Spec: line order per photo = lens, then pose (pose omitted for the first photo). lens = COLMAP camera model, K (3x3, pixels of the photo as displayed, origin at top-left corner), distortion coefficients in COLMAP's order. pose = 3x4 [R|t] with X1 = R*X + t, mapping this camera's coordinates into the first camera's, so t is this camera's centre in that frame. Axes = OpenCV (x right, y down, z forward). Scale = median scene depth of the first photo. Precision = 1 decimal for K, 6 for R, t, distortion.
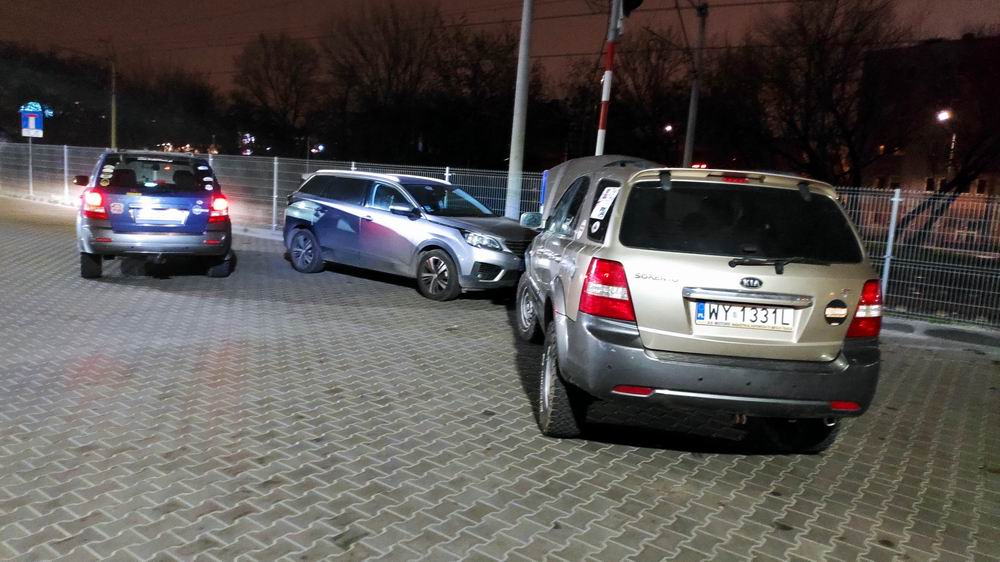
lens RADIAL K [[689.4, 0, 500.0], [0, 689.4, 281.0], [0, 0, 1]] dist [0.004275, -0.028978]
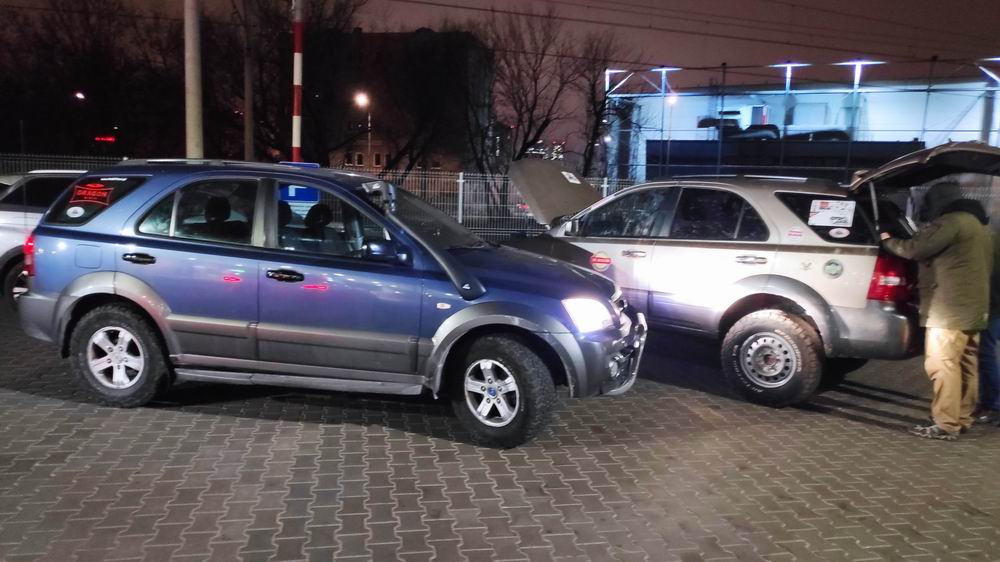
lens RADIAL K [[689.4, 0, 500.0], [0, 689.4, 281.0], [0, 0, 1]] dist [0.004275, -0.028978]
pose [[0.699764, -0.128001, 0.702813, -0.962493], [0.102645, 0.991623, 0.078402, -0.123778], [-0.706961, 0.017277, 0.707041, 0.441715]]
